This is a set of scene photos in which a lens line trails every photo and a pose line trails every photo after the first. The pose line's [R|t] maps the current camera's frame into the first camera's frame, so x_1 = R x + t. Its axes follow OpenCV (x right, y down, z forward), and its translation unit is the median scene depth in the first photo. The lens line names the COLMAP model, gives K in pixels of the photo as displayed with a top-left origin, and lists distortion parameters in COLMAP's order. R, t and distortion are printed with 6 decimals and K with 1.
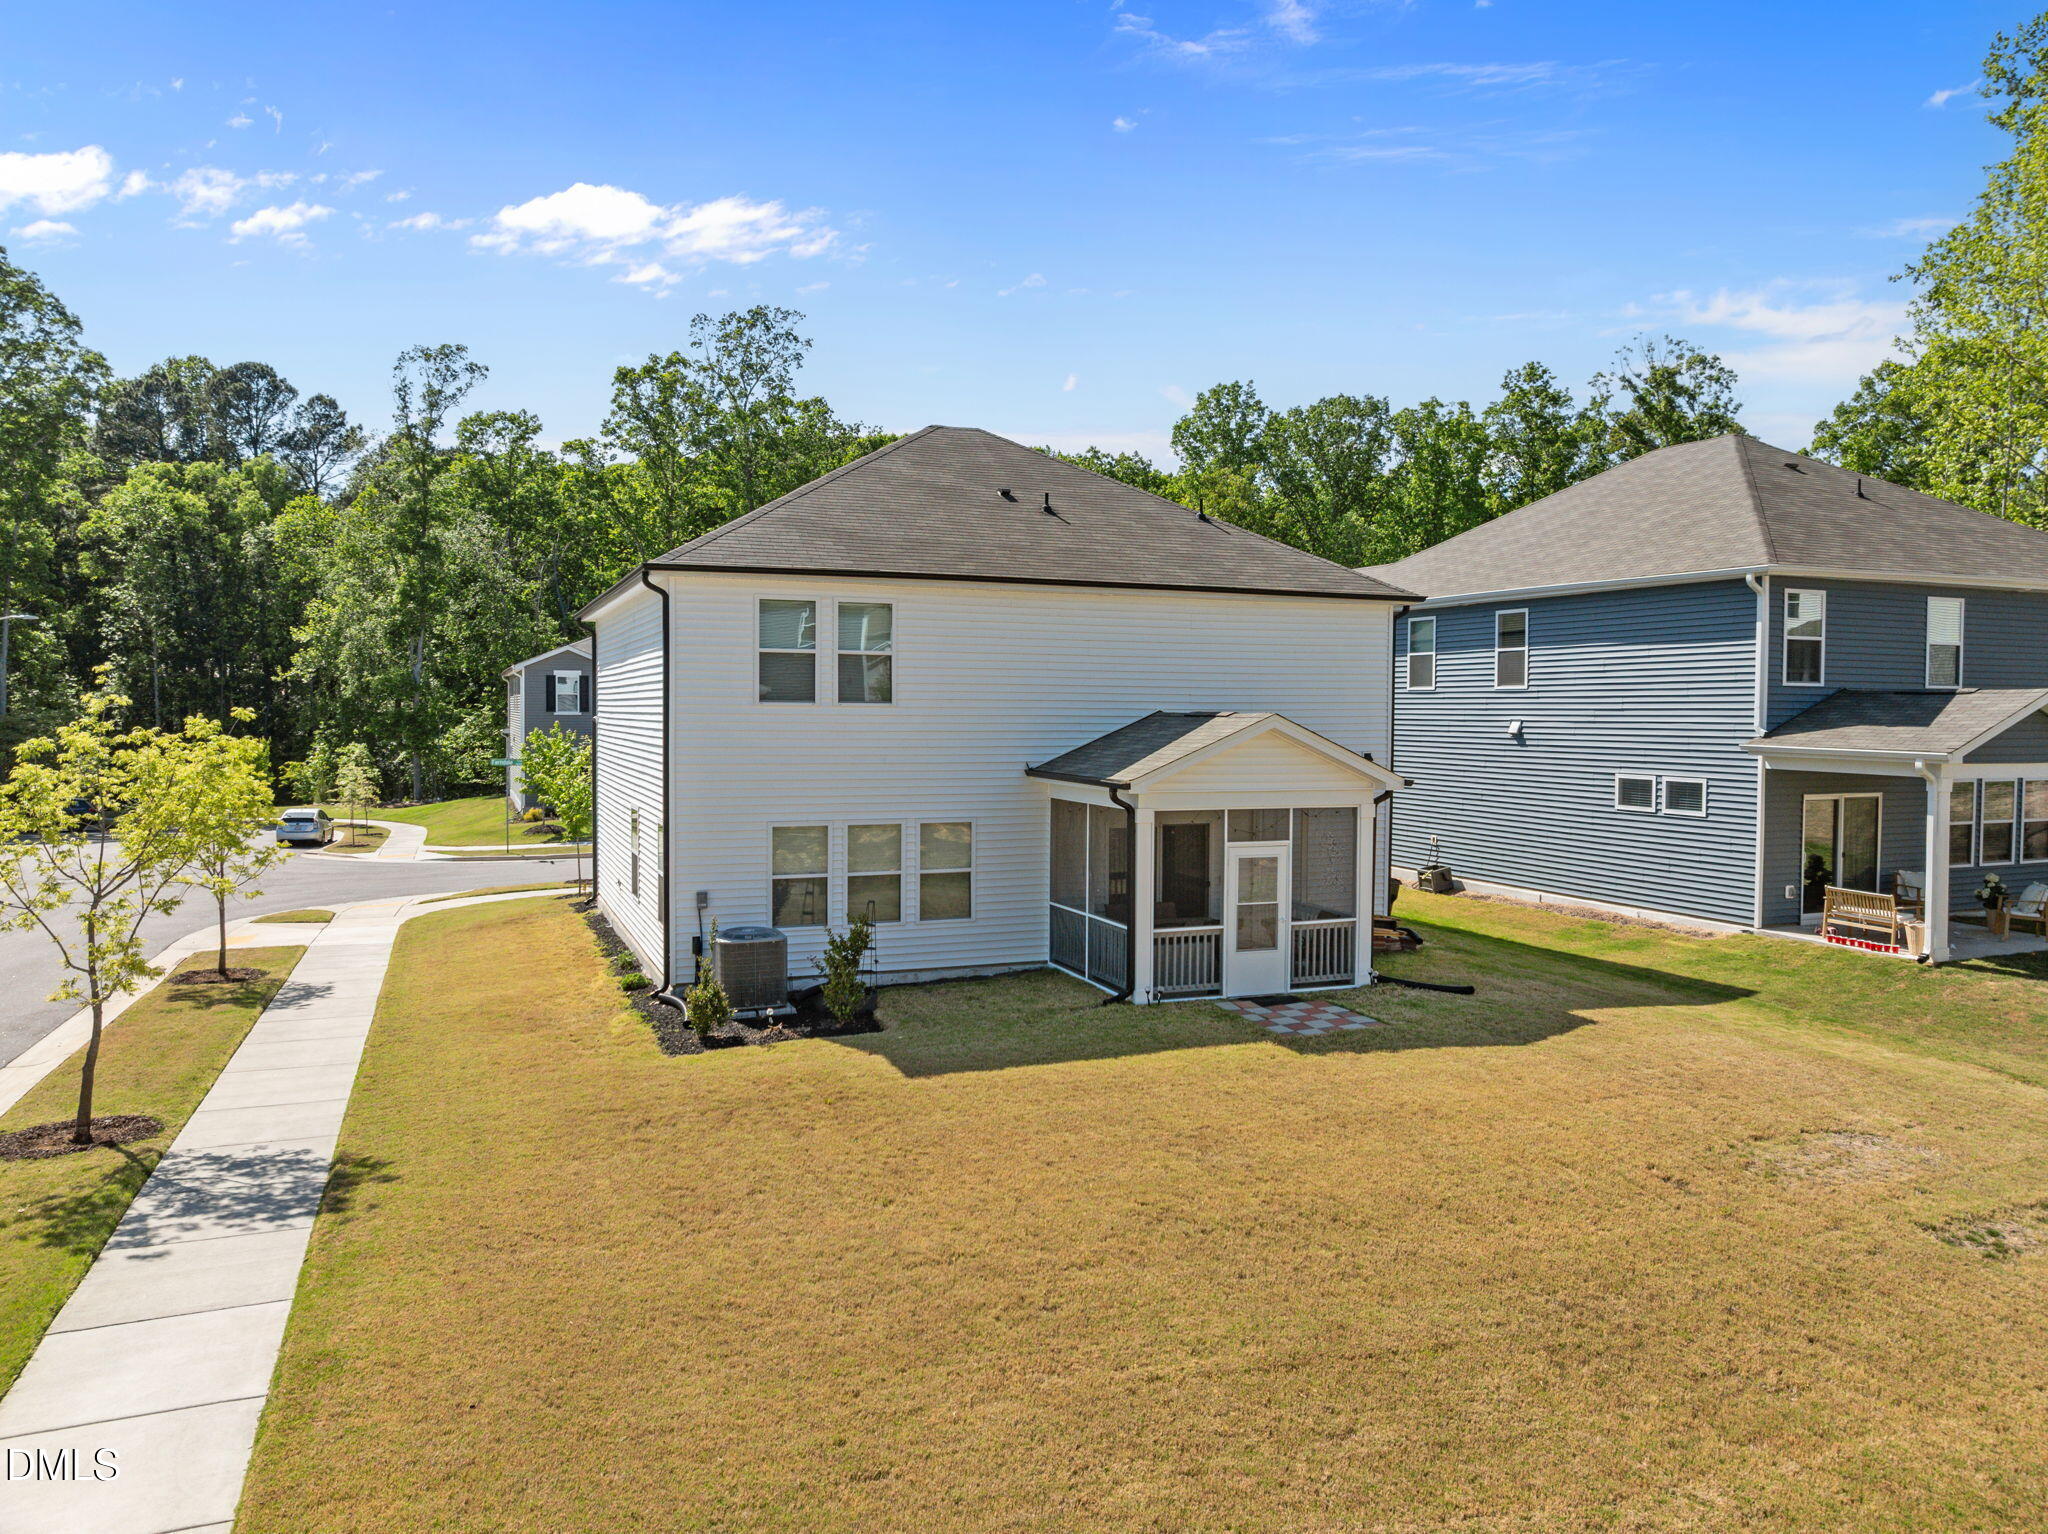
lens RADIAL K [[1438.0, 0, 1015.3], [0, 1438.0, 750.7], [0, 0, 1]] dist [-0.044145, 0.006493]
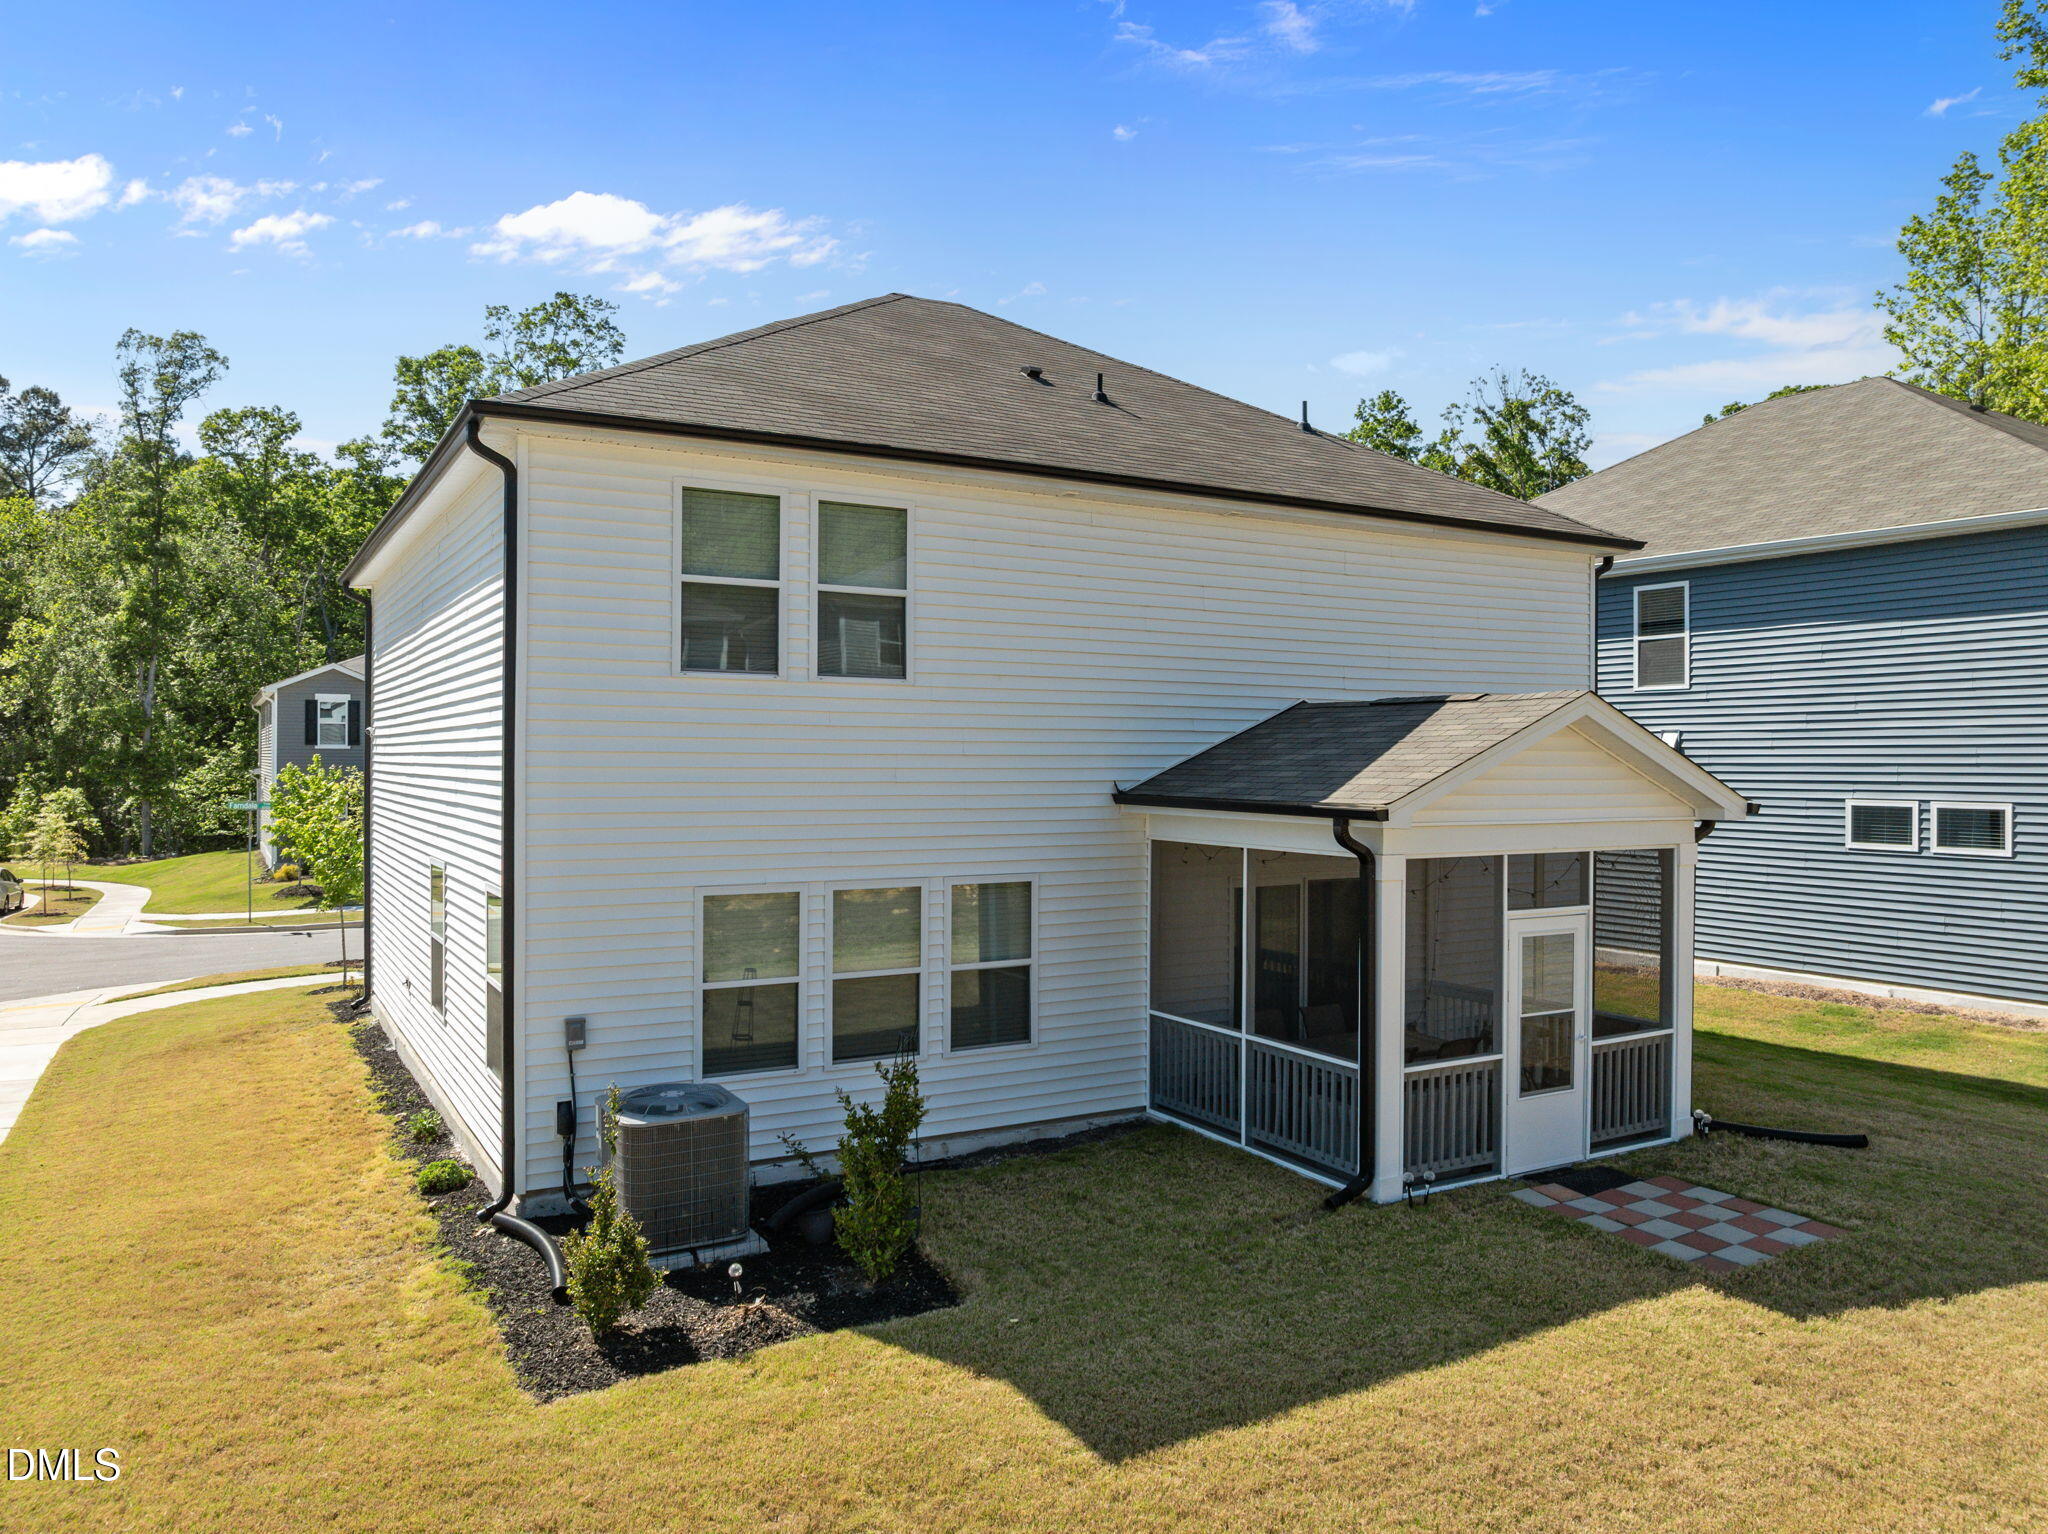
lens RADIAL K [[1438.0, 0, 1030.7], [0, 1438.0, 766.2], [0, 0, 1]] dist [-0.044145, 0.006493]
pose [[0.988770, -0.002383, 0.149429, -0.112859], [0.005749, 0.999739, -0.022097, 0.013998], [-0.149338, 0.022708, 0.988525, 0.383604]]
